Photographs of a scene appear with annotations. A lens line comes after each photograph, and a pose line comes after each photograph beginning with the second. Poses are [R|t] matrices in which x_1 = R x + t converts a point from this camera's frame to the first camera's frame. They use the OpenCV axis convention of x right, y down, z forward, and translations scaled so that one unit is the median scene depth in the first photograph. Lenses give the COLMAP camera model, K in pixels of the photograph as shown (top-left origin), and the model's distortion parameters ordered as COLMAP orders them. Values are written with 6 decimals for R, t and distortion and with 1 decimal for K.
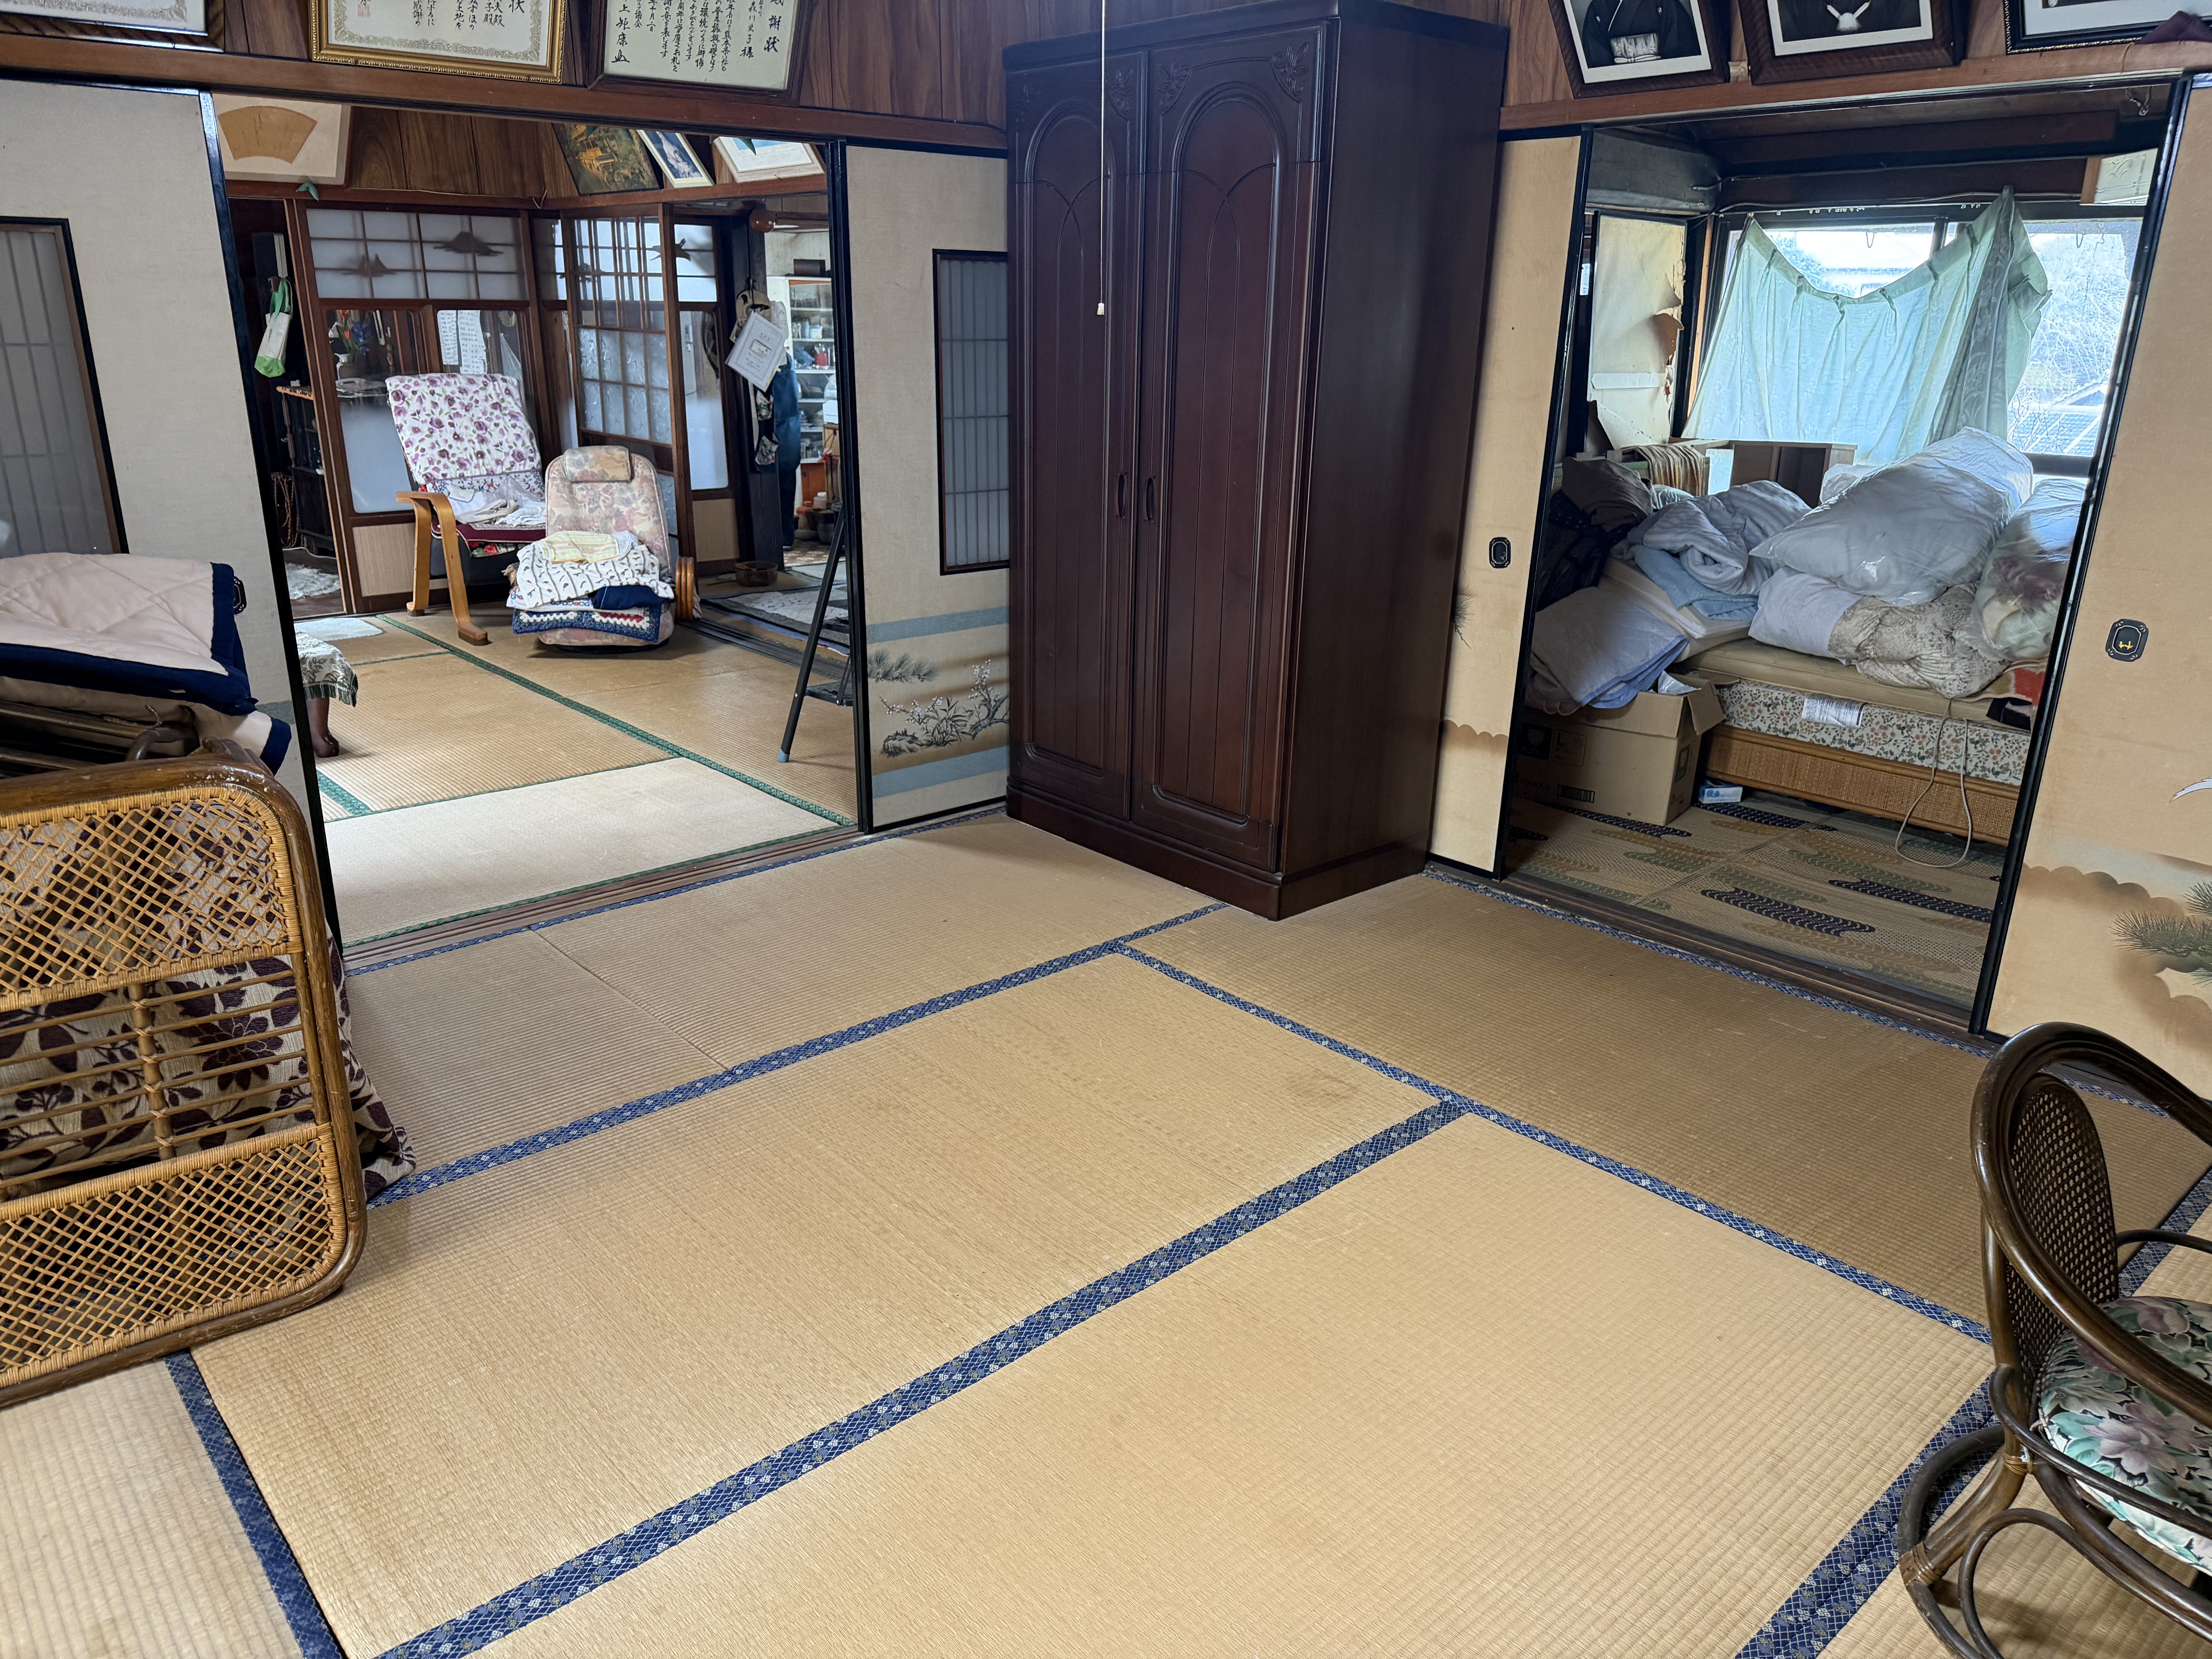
lens RADIAL K [[1527.4, 0, 1102.7], [0, 1527.4, 806.3], [0, 0, 1]] dist [0.071368, -0.090616]
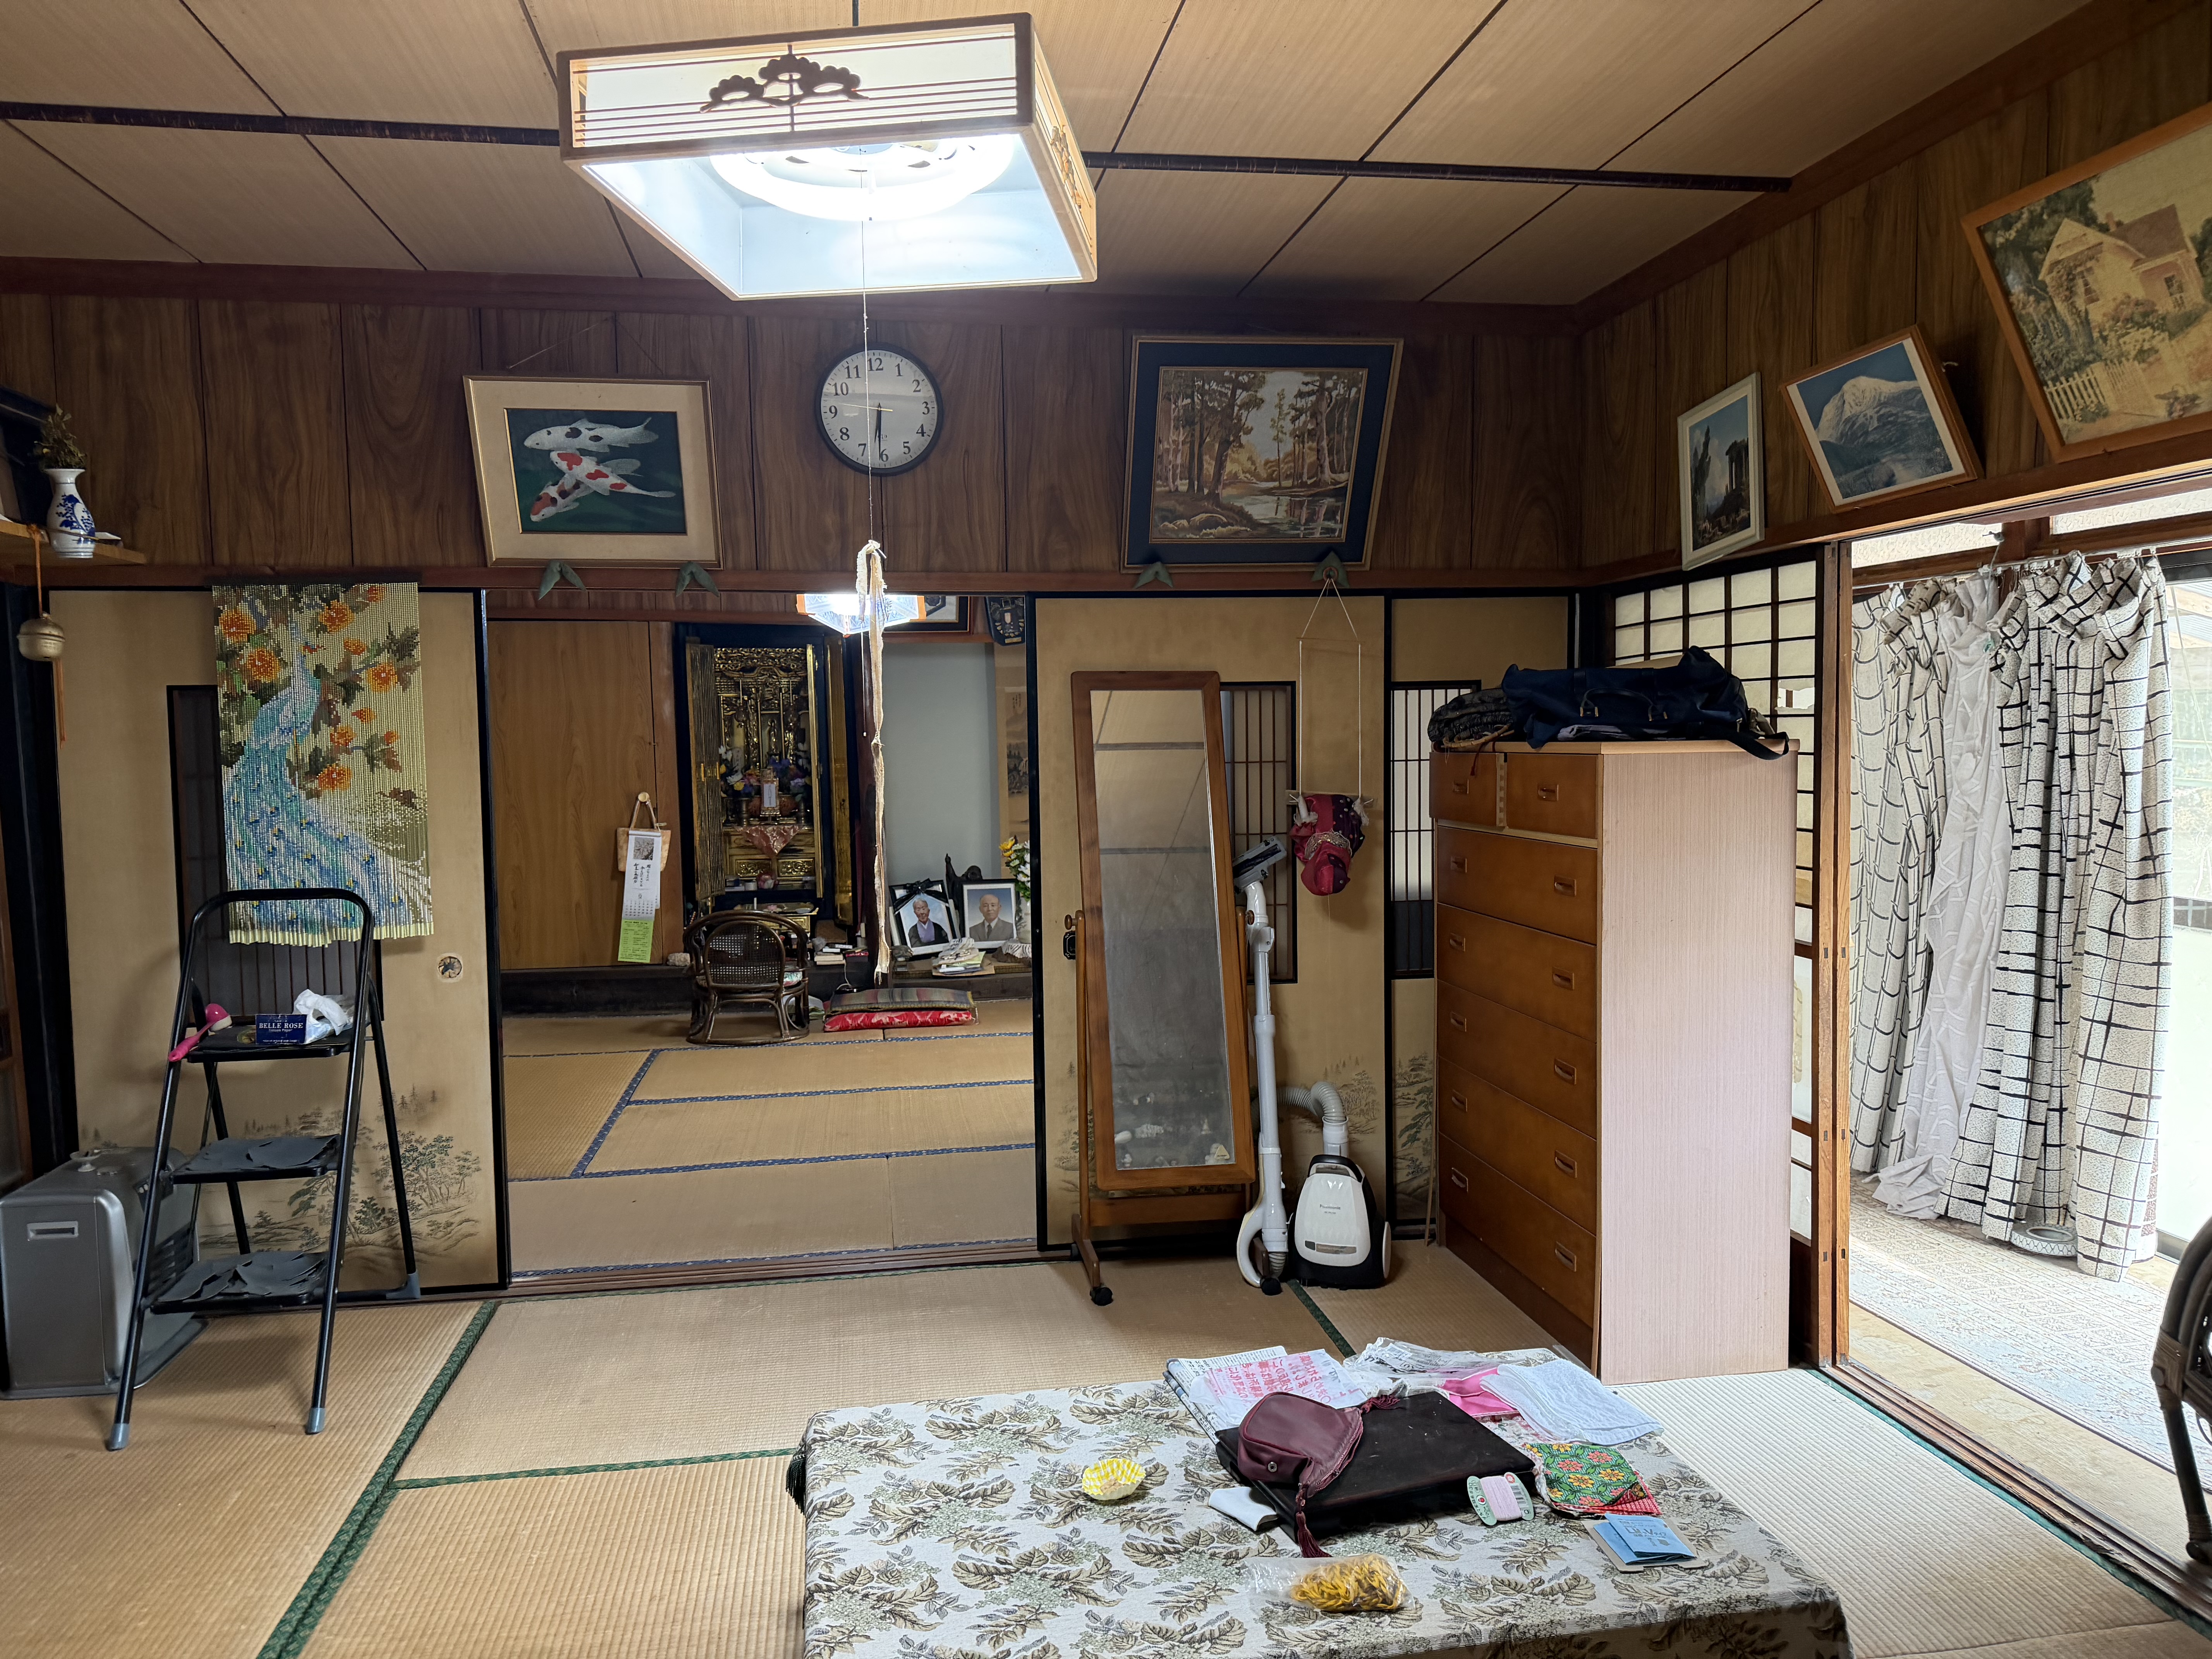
lens RADIAL K [[1558.0, 0, 1106.0], [0, 1558.0, 829.5], [0, 0, 1]] dist [0.001721, 0.004293]
pose [[-0.845732, -0.027737, 0.532886, -1.086214], [0.172211, 0.931024, 0.321773, -0.543722], [-0.505055, 0.363903, -0.782620, 1.676070]]
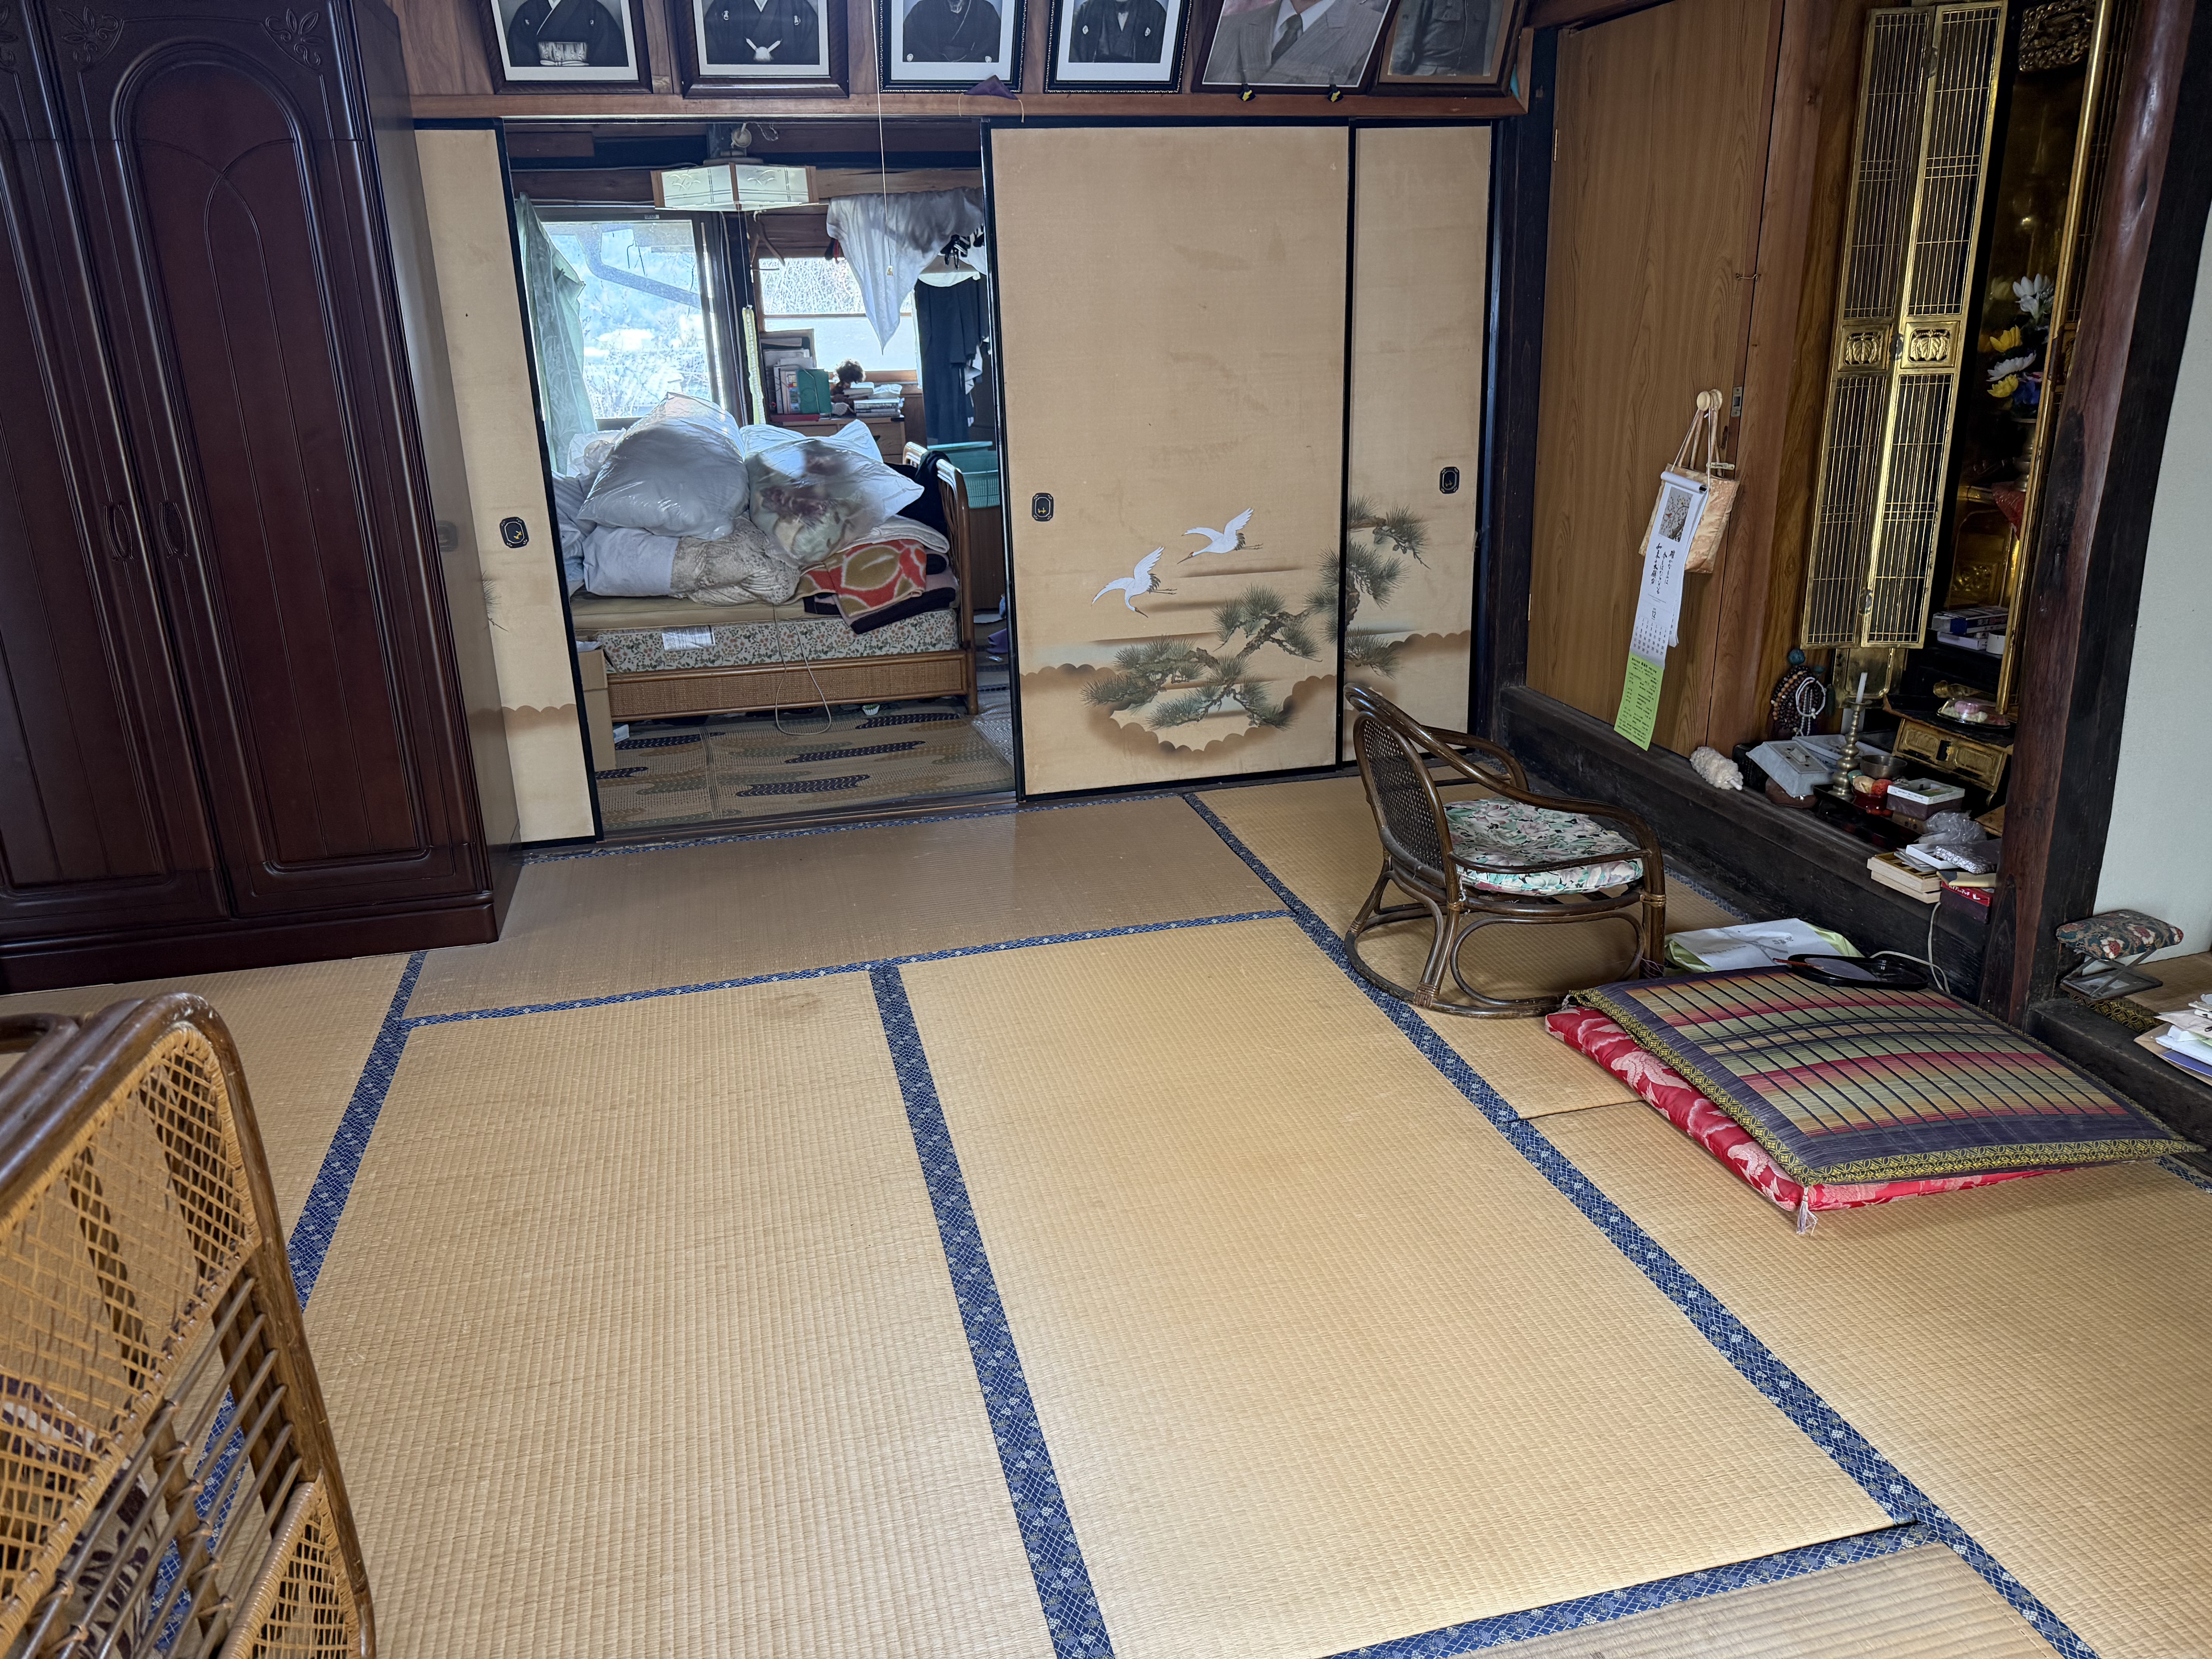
lens RADIAL K [[1553.1, 0, 1078.6], [0, 1553.1, 817.3], [0, 0, 1]] dist [0.137158, -0.249349]
pose [[0.460058, -0.296262, 0.837004, -0.511278], [0.300359, 0.939042, 0.167287, -0.051452], [-0.835543, 0.174440, 0.520998, 0.179600]]
